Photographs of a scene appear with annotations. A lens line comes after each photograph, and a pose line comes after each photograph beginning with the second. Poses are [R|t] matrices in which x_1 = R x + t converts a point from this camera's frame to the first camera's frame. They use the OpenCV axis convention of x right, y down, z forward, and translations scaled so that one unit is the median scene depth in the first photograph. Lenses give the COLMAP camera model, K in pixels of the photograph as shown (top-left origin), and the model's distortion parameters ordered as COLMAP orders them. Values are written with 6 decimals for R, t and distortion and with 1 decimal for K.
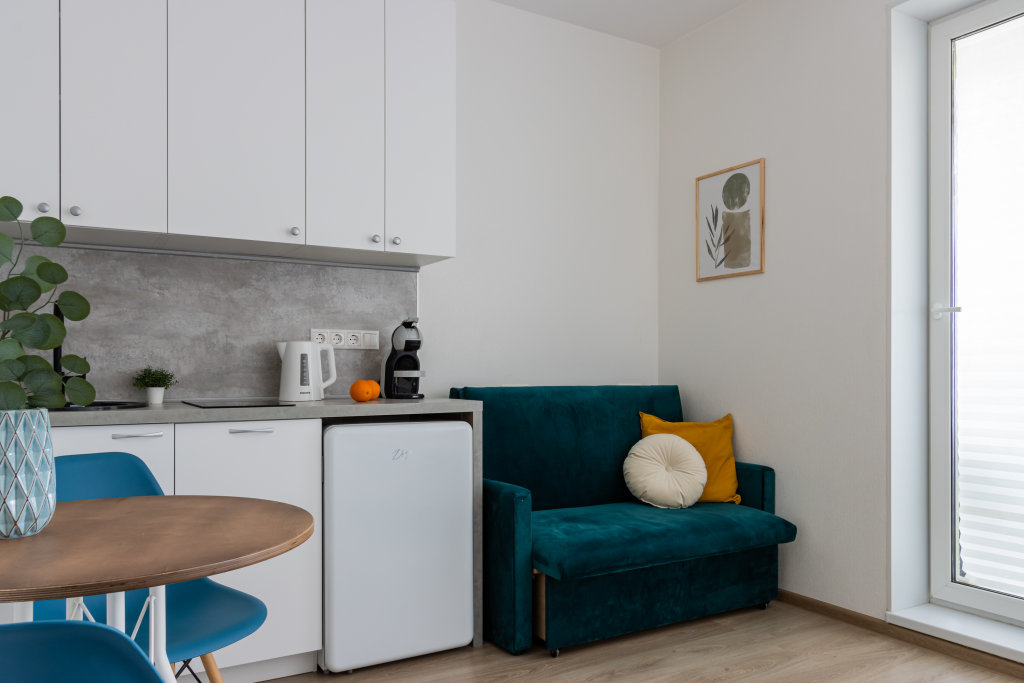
lens RADIAL K [[757.8, 0, 512.5], [0, 757.8, 366.2], [0, 0, 1]] dist [0.024364, -0.018247]
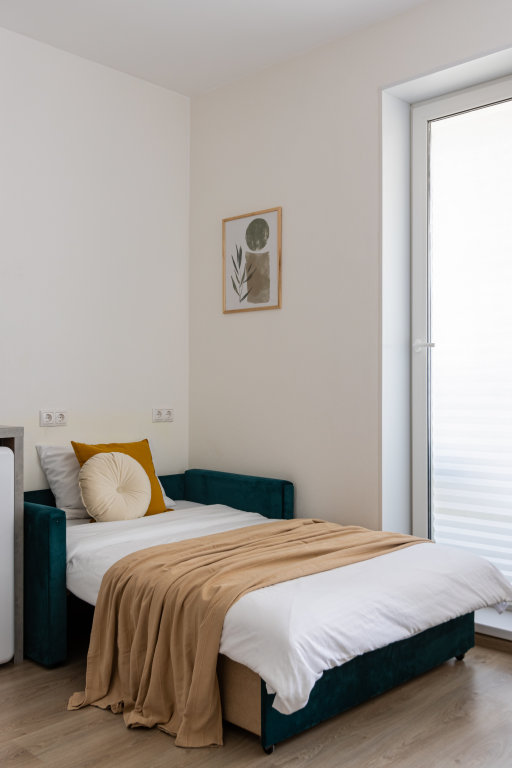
lens RADIAL K [[748.4, 0, 239.7], [0, 748.4, 383.0], [0, 0, 1]] dist [0.013094, 0.000000]
pose [[0.966444, 0.000981, 0.256875, -0.016564], [-0.000855, 0.999999, -0.000602, -0.013114], [-0.256876, 0.000362, 0.966444, -0.069156]]
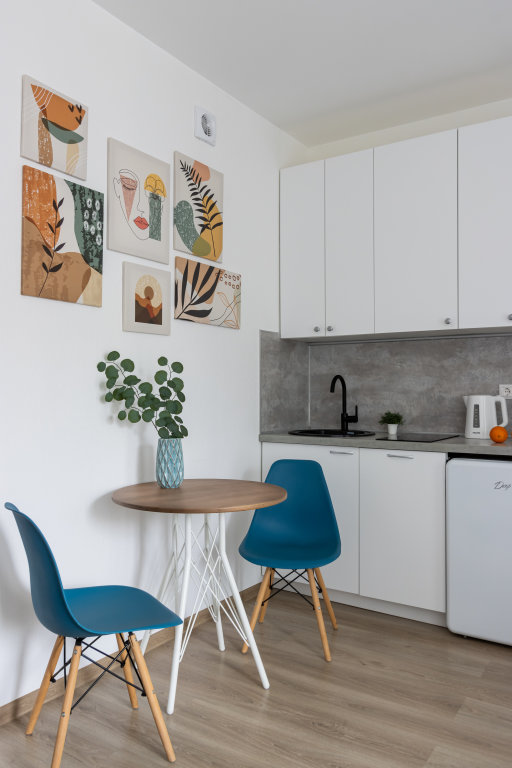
lens RADIAL K [[618.6, 0, 252.7], [0, 618.6, 387.8], [0, 0, 1]] dist [0.006242, -0.006701]
pose [[0.436981, -0.002473, -0.899468, 0.547638], [0.001613, 0.999997, -0.001966, -0.044111], [0.899470, -0.000591, 0.436983, 0.137051]]
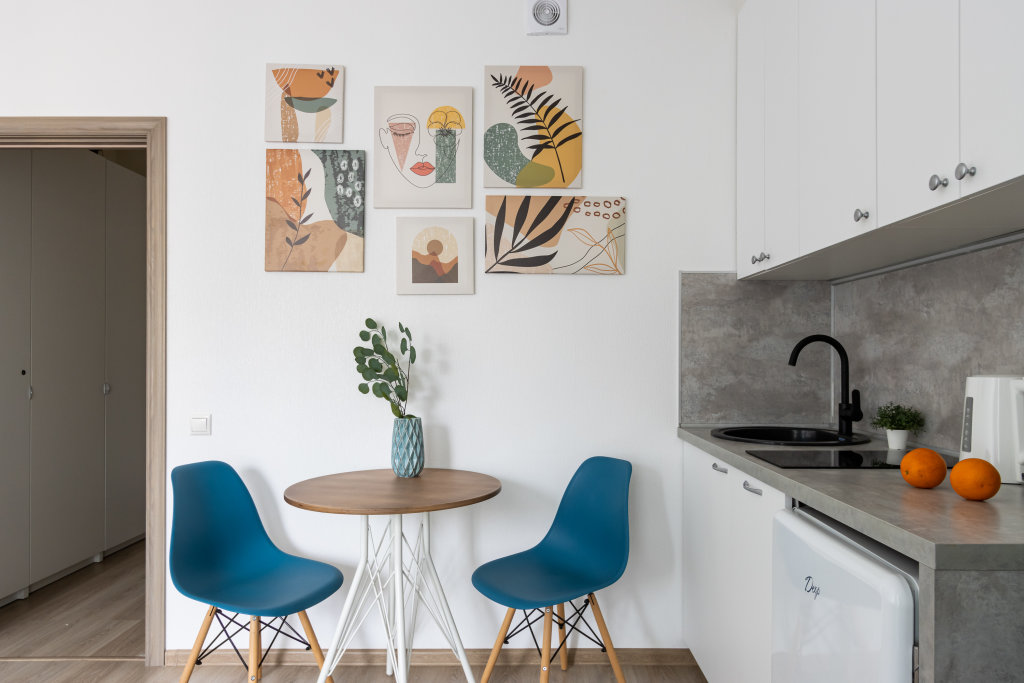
lens RADIAL K [[693.8, 0, 530.3], [0, 693.8, 356.0], [0, 0, 1]] dist [0.006775, -0.007981]
pose [[-0.507131, -0.001208, -0.861868, 0.352689], [0.001992, 0.999995, -0.002574, -0.046380], [0.861866, -0.003022, -0.507126, 0.954905]]
